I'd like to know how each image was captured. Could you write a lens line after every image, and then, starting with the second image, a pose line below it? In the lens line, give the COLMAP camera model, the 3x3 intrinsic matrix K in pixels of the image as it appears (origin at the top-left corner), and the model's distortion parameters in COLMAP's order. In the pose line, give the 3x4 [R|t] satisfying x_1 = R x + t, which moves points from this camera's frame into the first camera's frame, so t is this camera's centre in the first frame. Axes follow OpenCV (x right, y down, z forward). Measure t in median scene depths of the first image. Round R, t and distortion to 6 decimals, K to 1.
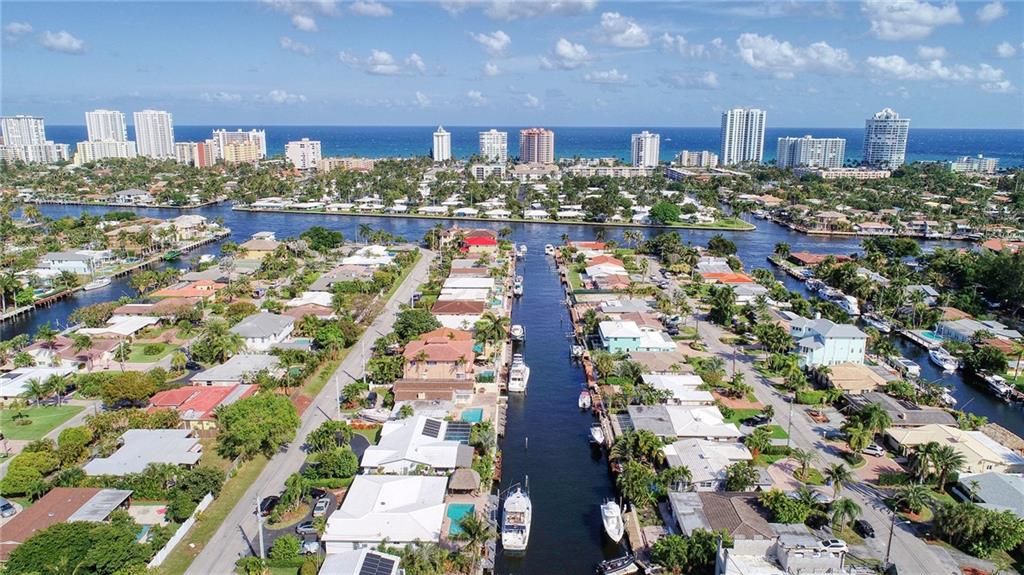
lens RADIAL K [[699.0, 0, 512.9], [0, 699.0, 284.8], [0, 0, 1]] dist [-0.004036, -0.000817]
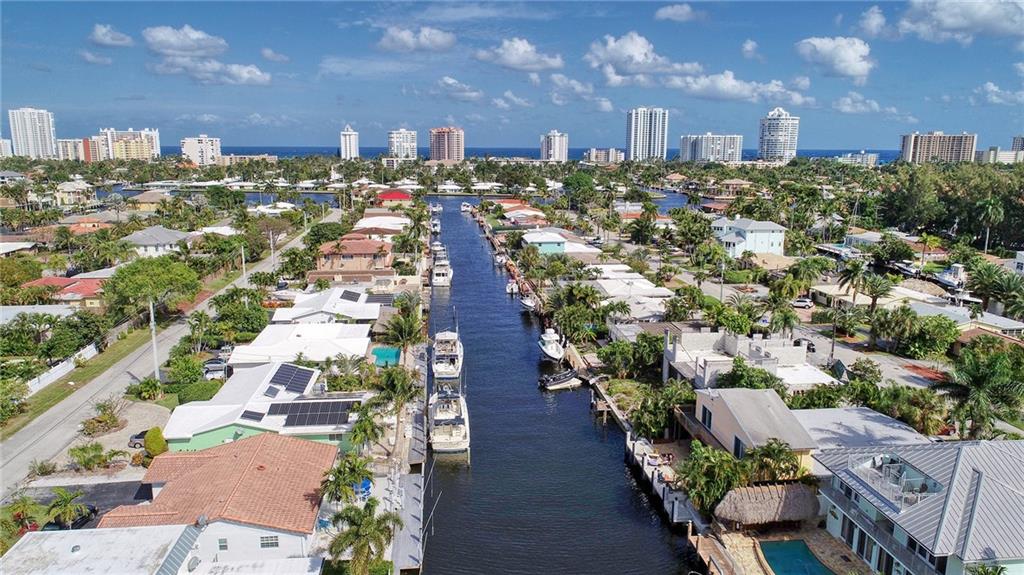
lens RADIAL K [[699.0, 0, 512.9], [0, 699.0, 284.8], [0, 0, 1]] dist [-0.004036, -0.000817]
pose [[0.991875, -0.024685, 0.124800, -0.014394], [0.027046, 0.999485, -0.017264, 0.164452], [-0.124310, 0.020499, 0.992032, 0.045644]]
